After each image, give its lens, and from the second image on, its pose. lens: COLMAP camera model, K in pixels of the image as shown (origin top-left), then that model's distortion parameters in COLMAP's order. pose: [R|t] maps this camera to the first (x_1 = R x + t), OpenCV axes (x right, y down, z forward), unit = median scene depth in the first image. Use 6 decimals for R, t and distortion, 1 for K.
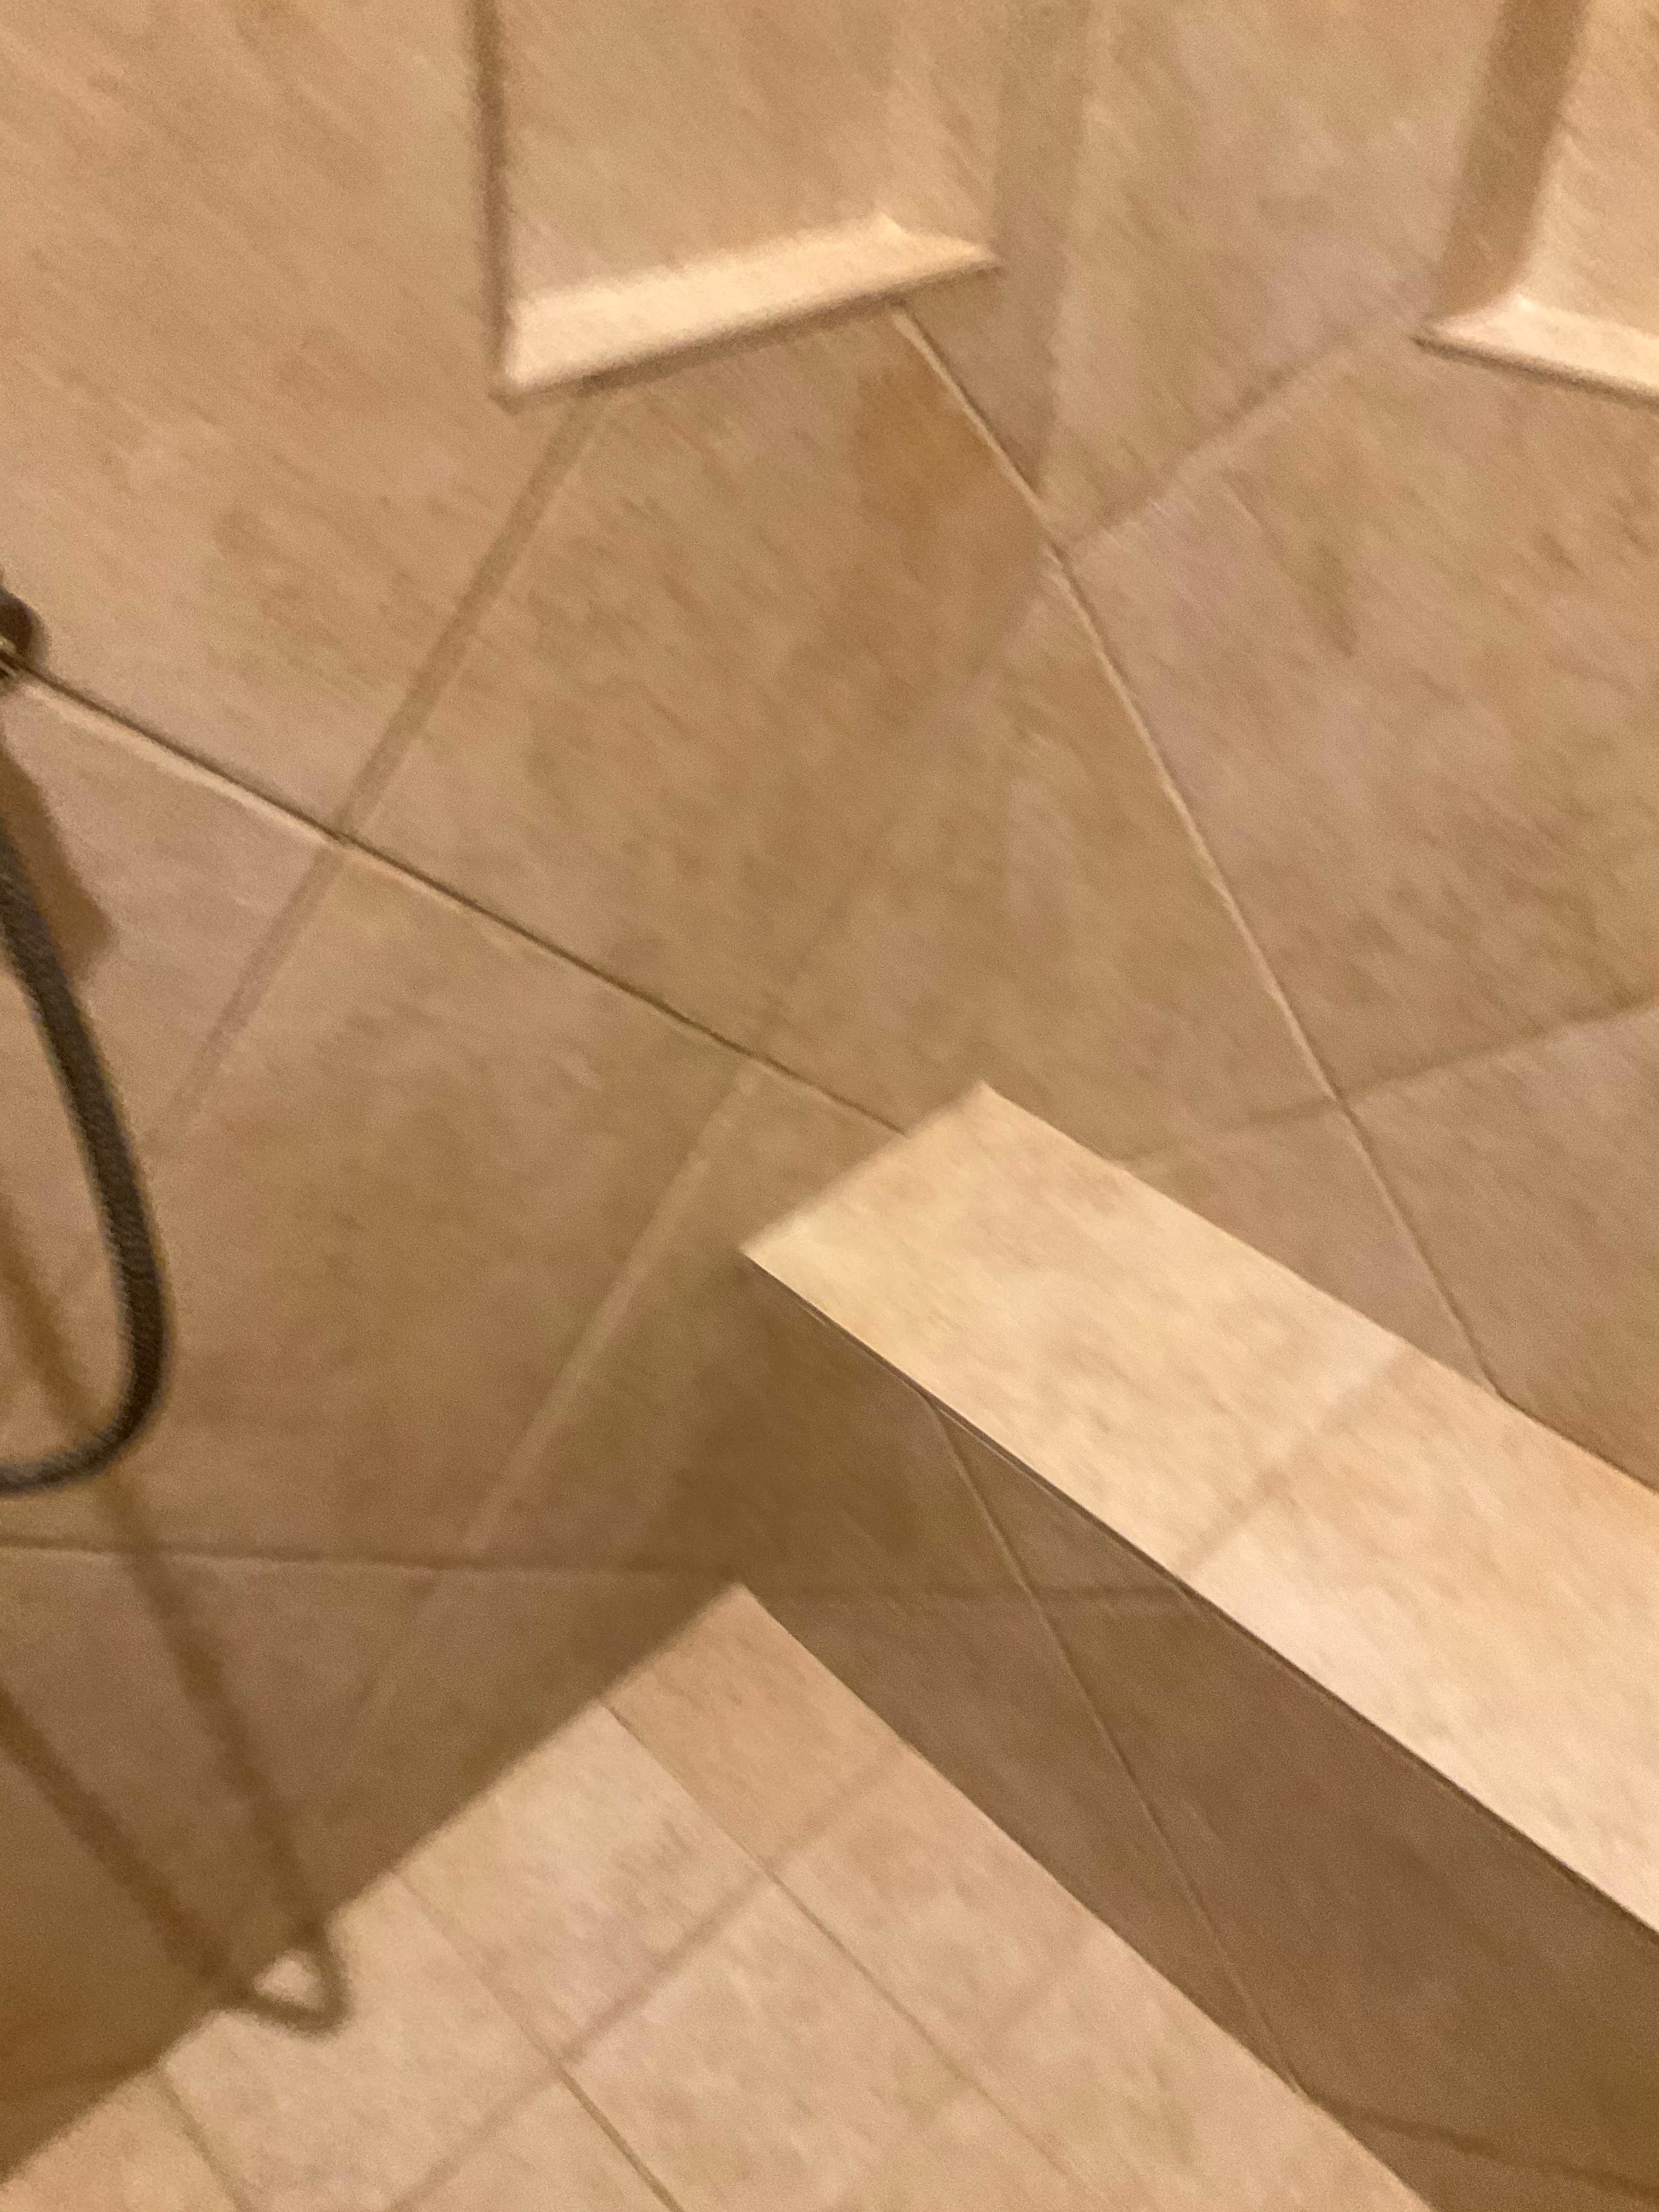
lens RADIAL K [[1826.1, 0, 786.6], [0, 1826.1, 1116.3], [0, 0, 1]] dist [0.084093, -0.163080]
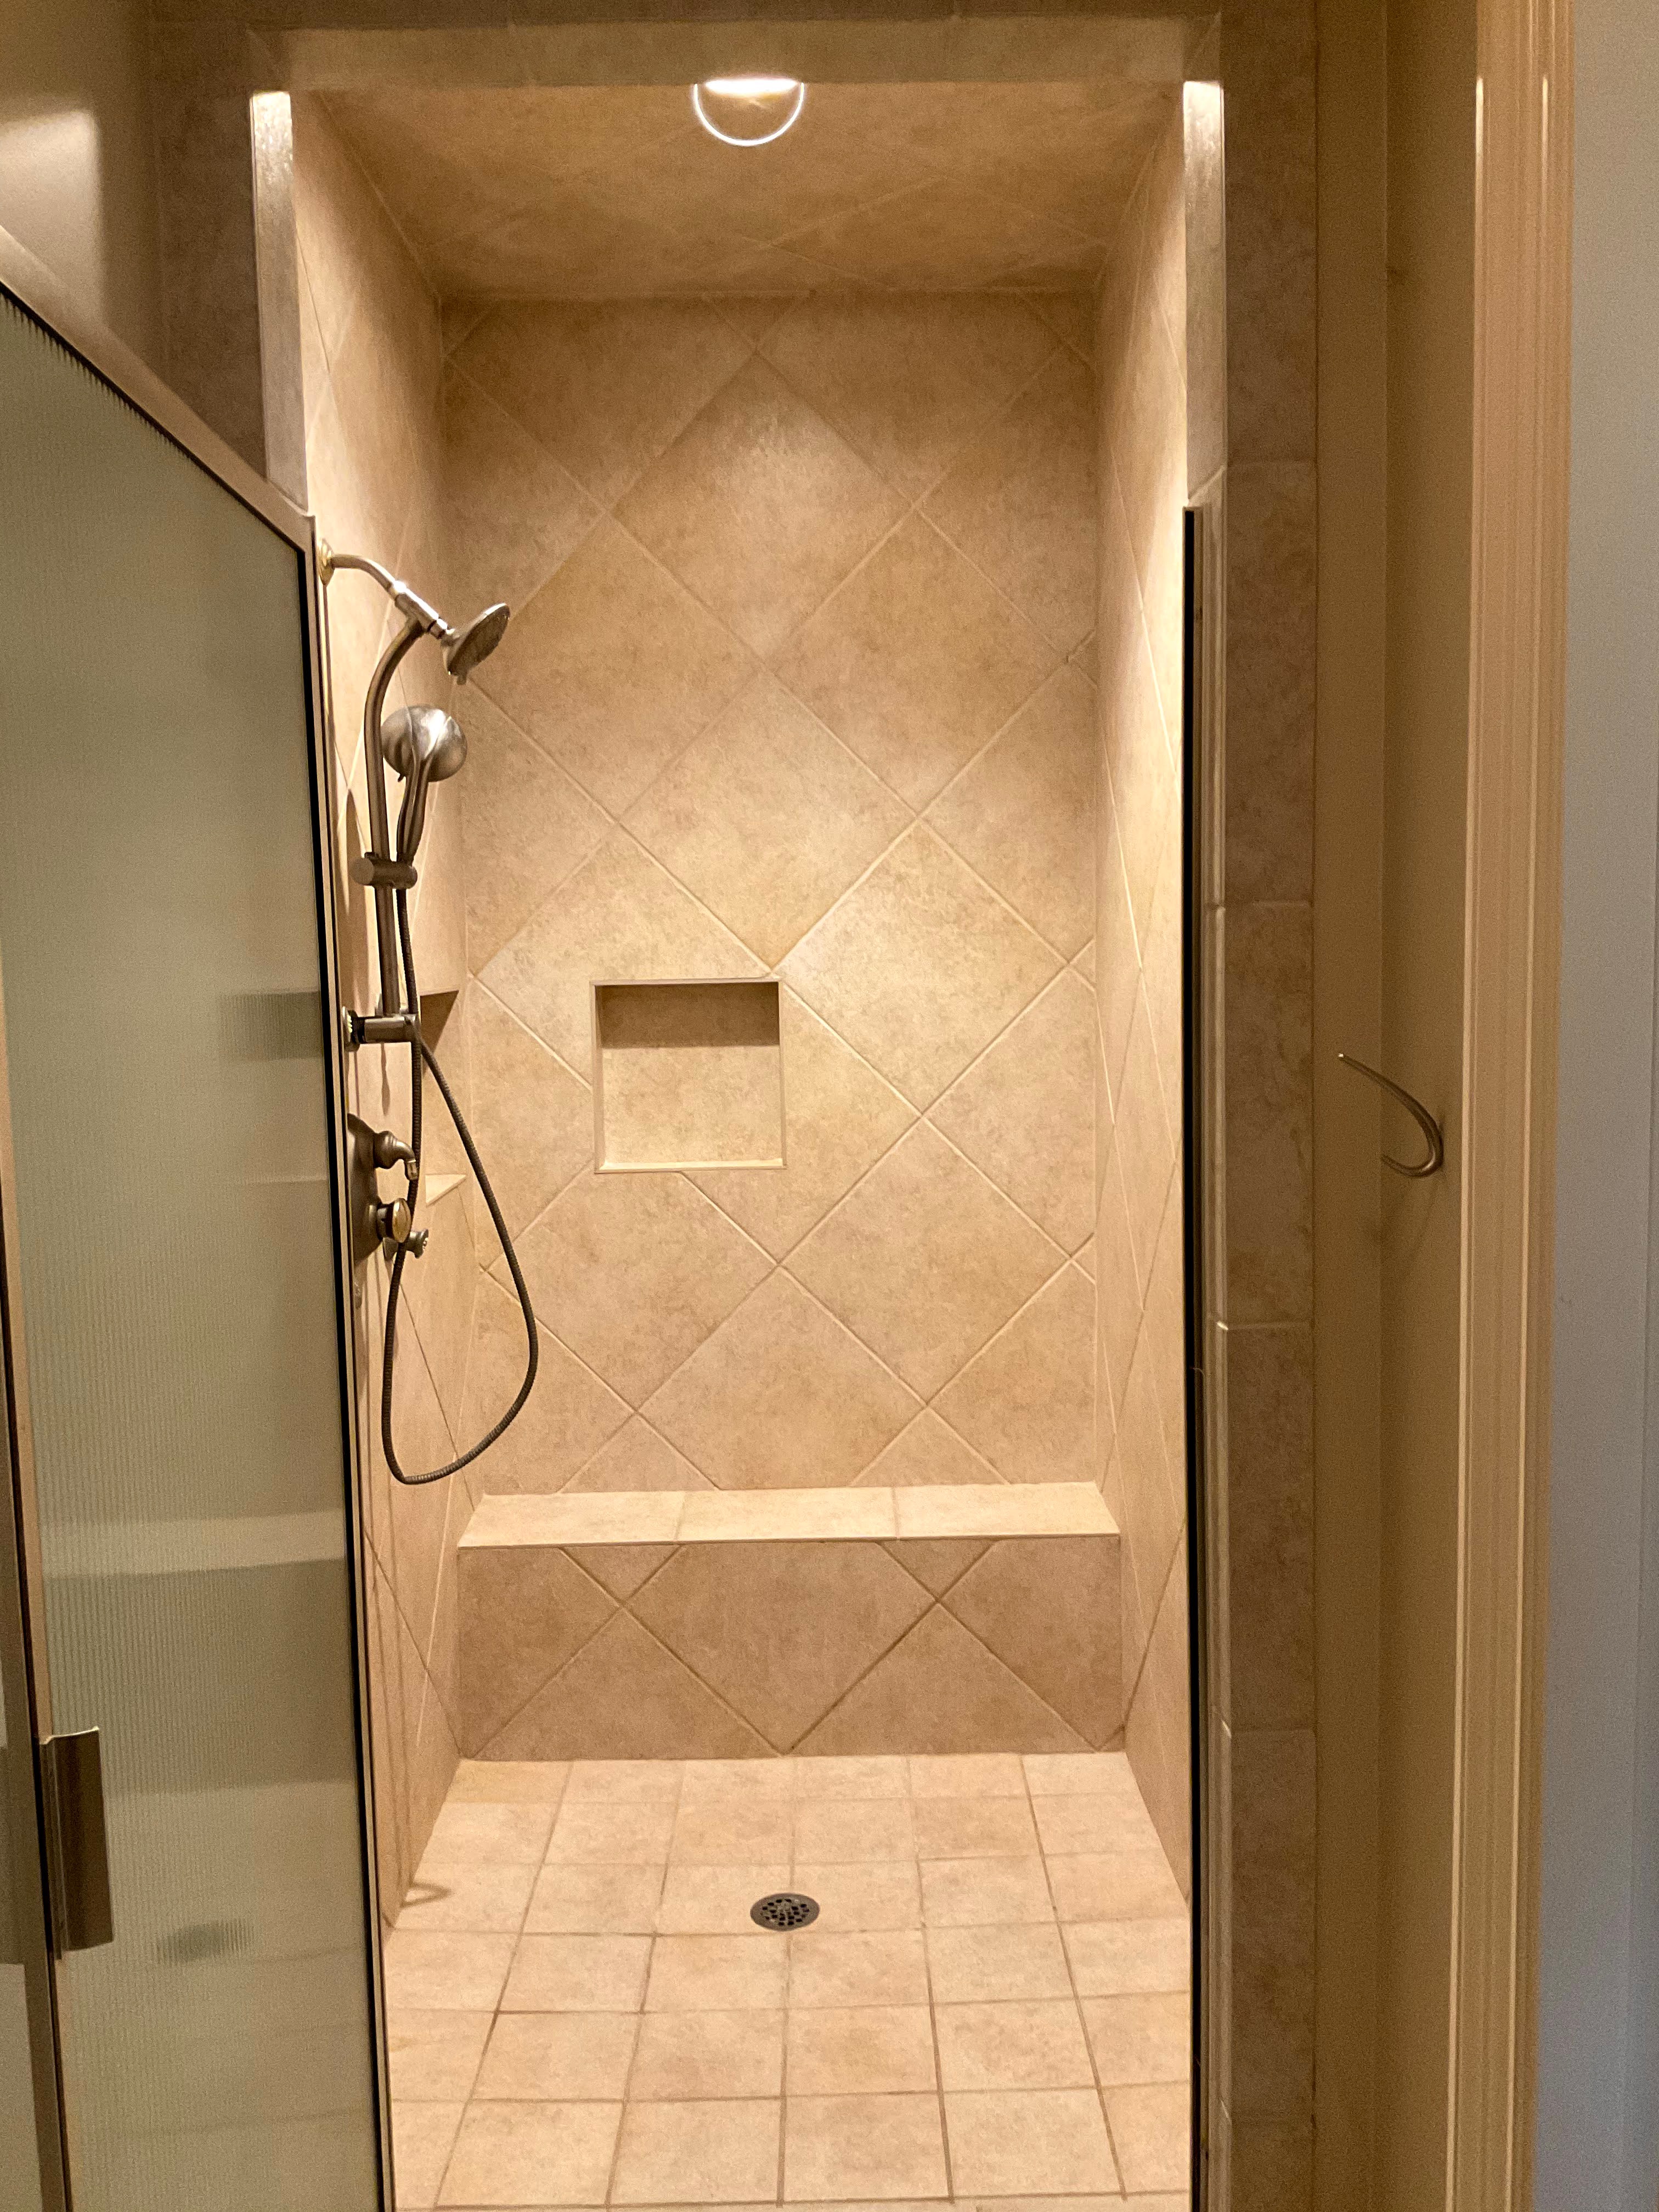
lens RADIAL K [[1826.1, 0, 810.1], [0, 1826.1, 1099.7], [0, 0, 1]] dist [0.084093, -0.163080]
pose [[0.718478, -0.103493, 0.687807, -1.590643], [0.461327, 0.810967, -0.359875, 0.839165], [-0.520544, 0.575867, 0.630406, -1.384211]]
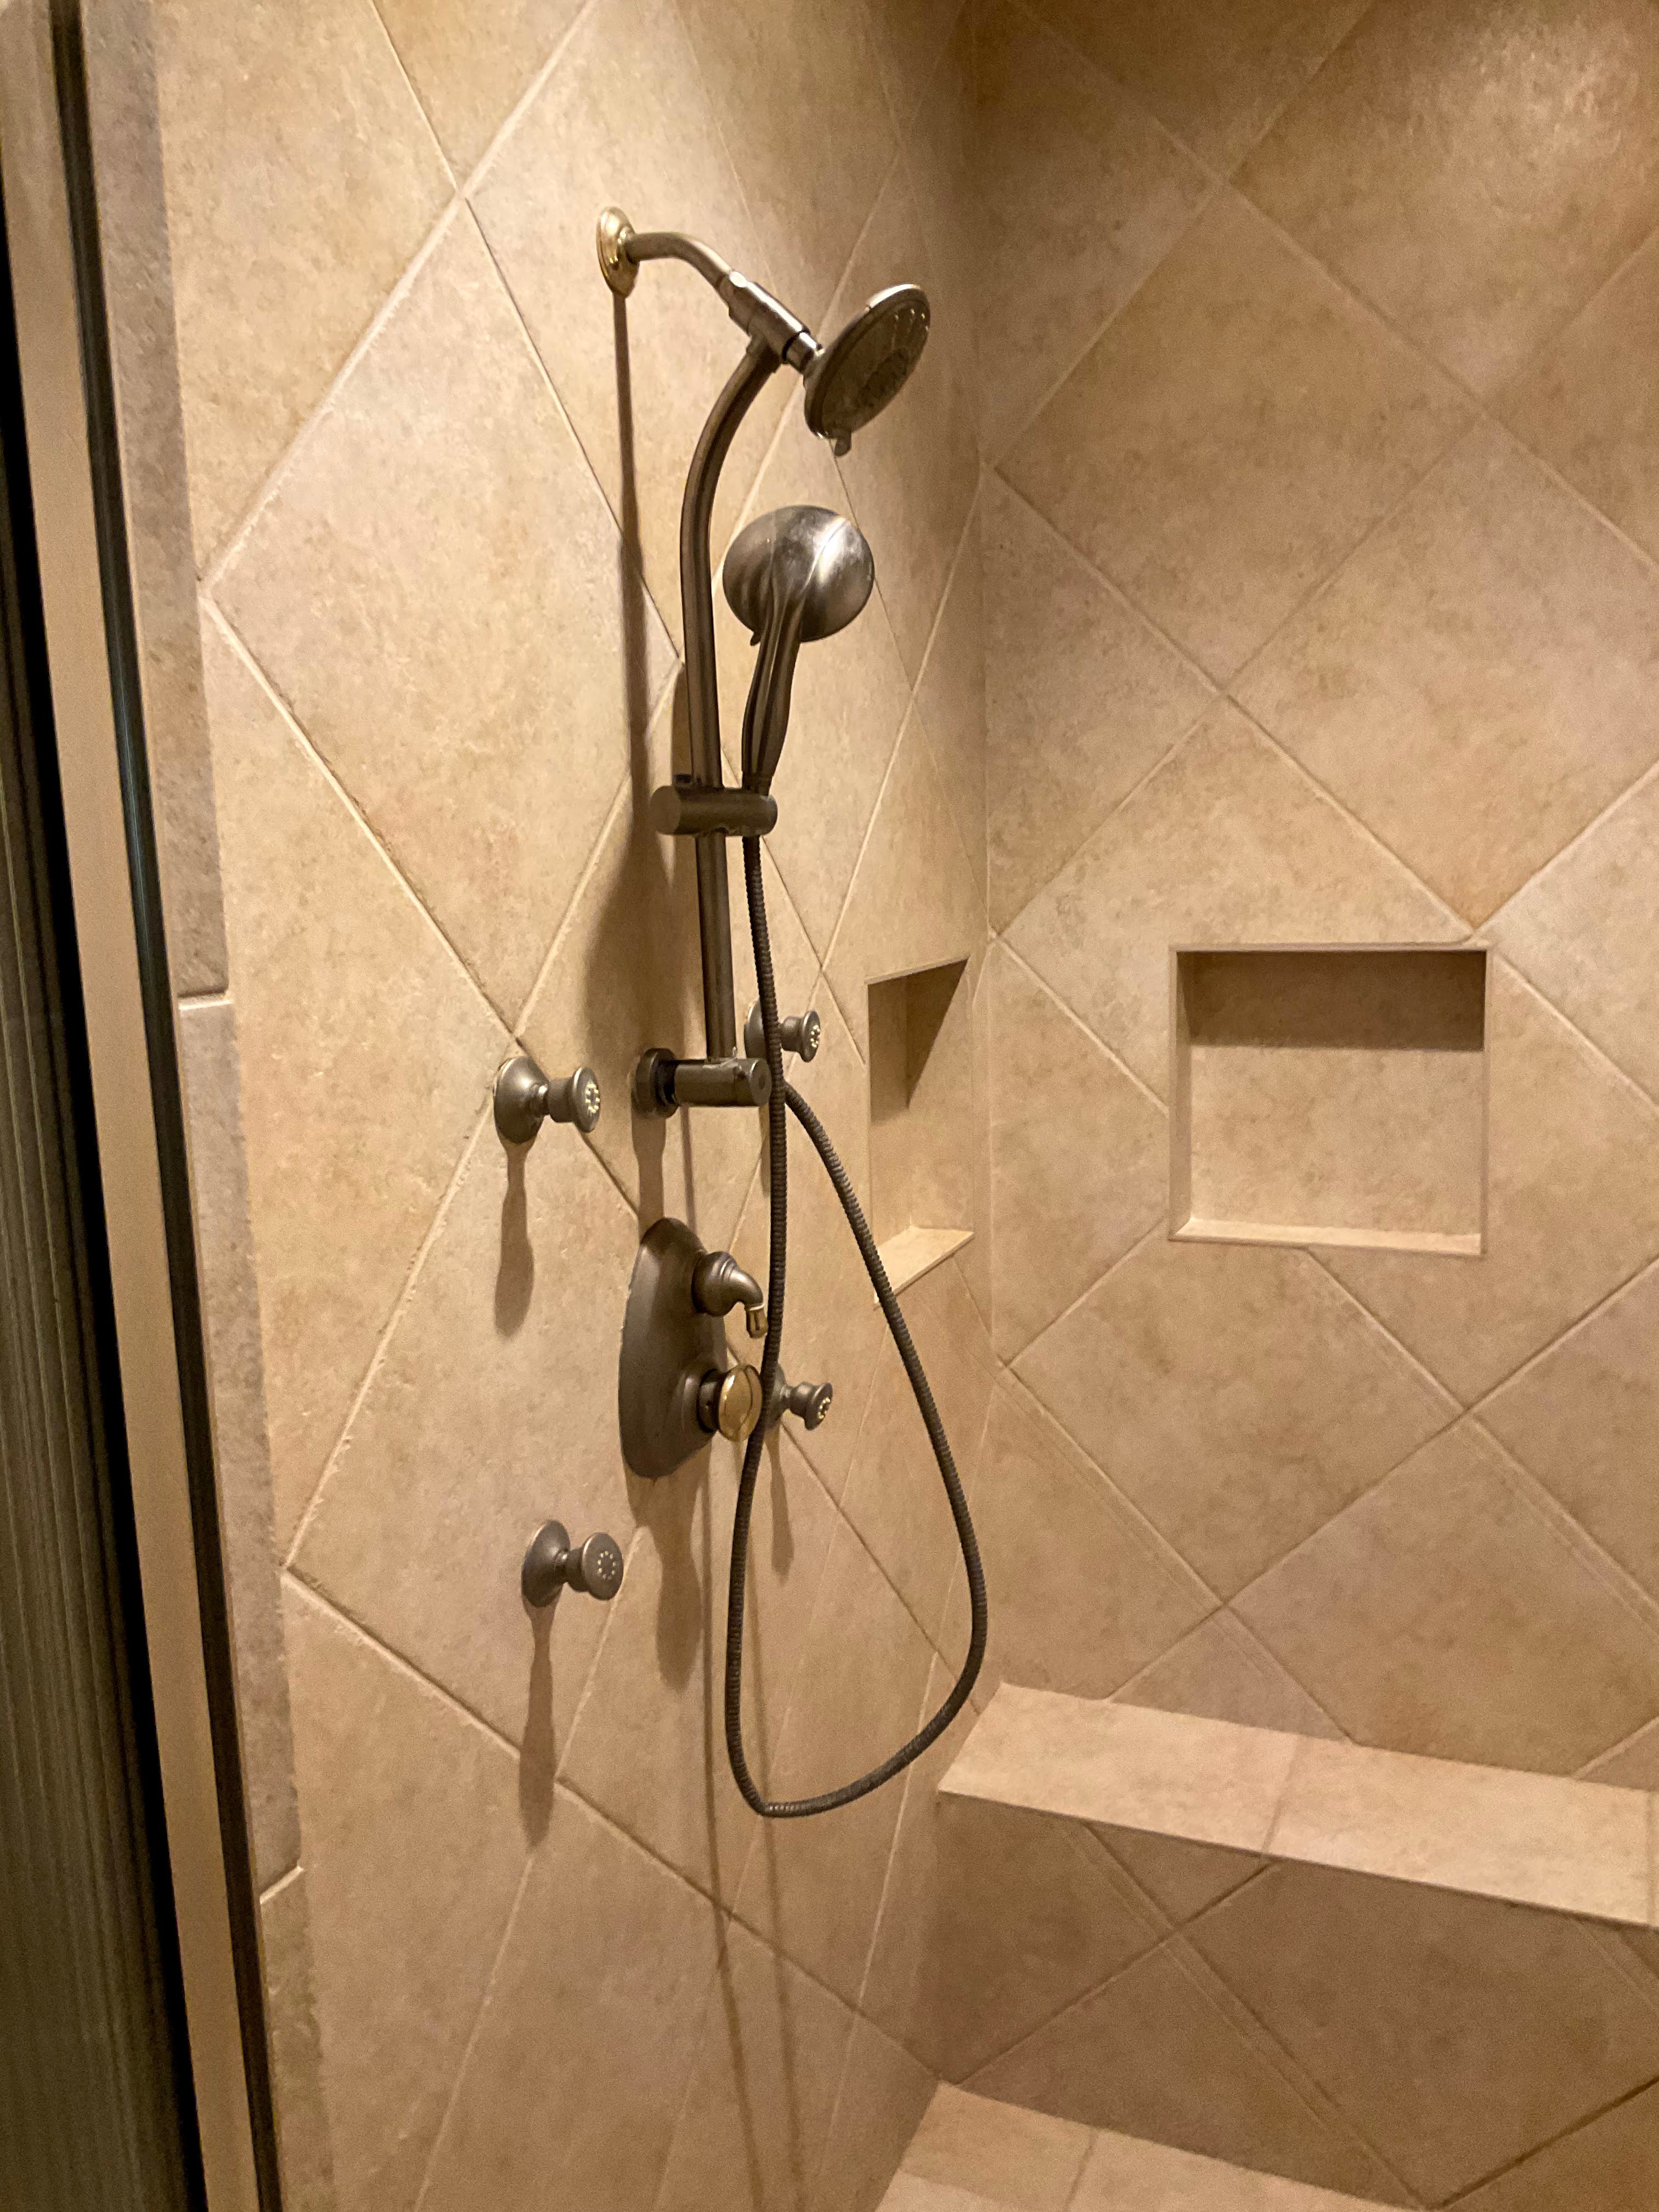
lens RADIAL K [[1826.1, 0, 802.6], [0, 1826.1, 1090.5], [0, 0, 1]] dist [0.084093, -0.163080]
pose [[0.930546, -0.108557, 0.349715, -0.784948], [0.268991, 0.850657, -0.451692, 0.311838], [-0.248453, 0.514391, 0.820776, -0.801541]]
